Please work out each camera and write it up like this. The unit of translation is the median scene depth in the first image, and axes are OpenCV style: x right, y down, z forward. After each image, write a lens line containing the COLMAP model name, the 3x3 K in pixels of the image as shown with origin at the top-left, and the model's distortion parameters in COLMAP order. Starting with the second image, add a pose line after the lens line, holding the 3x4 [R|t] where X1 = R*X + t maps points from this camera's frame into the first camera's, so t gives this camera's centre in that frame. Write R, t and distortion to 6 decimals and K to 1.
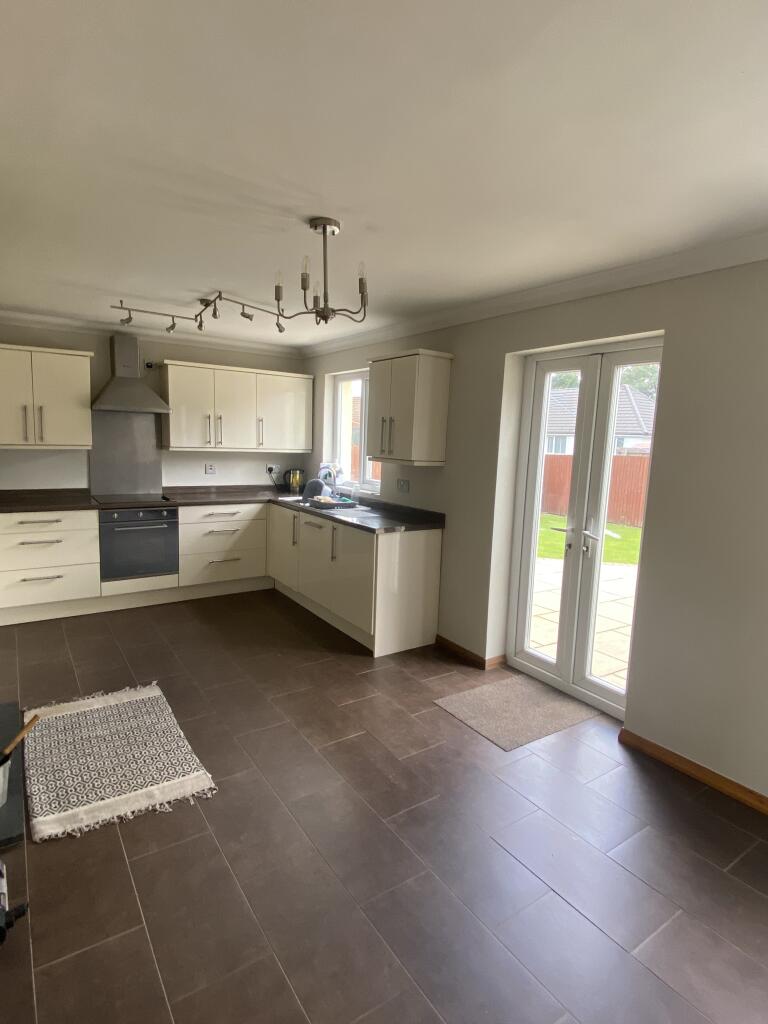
lens RADIAL K [[546.8, 0, 384.0], [0, 546.8, 506.5], [0, 0, 1]] dist [0.075545, -0.074008]
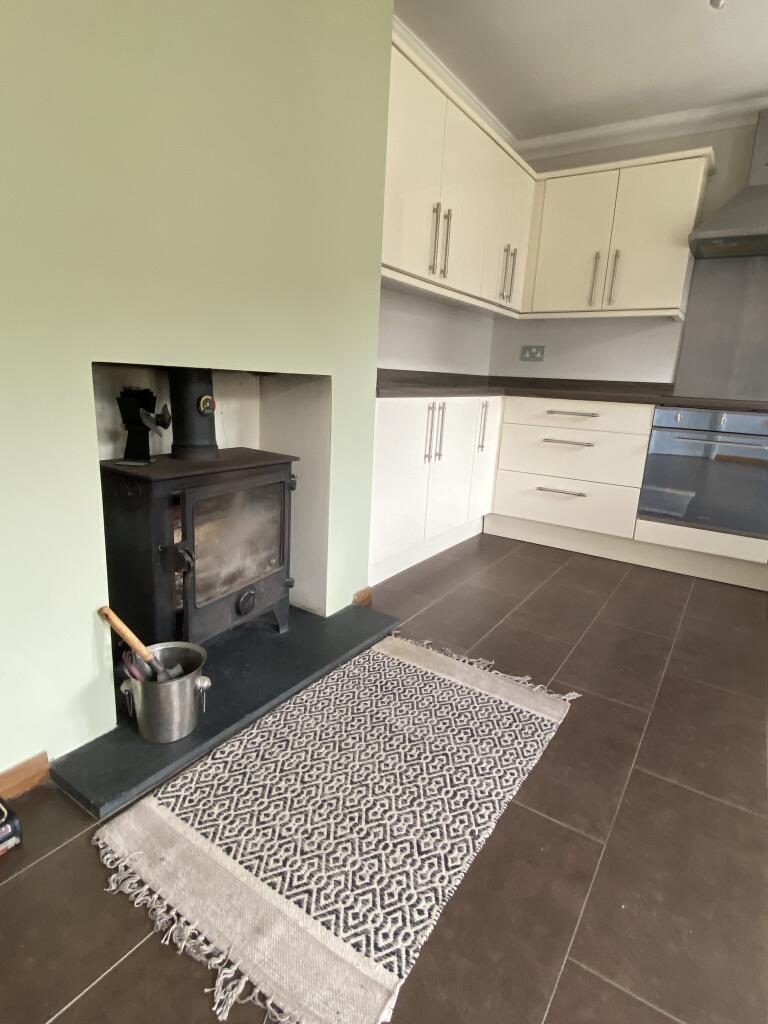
lens RADIAL K [[546.8, 0, 384.0], [0, 546.8, 506.5], [0, 0, 1]] dist [0.075545, -0.074008]
pose [[0.387940, 0.201562, -0.899375, -0.050777], [-0.154959, 0.976168, 0.151931, 0.093704], [0.908565, 0.080426, 0.409929, 0.619492]]
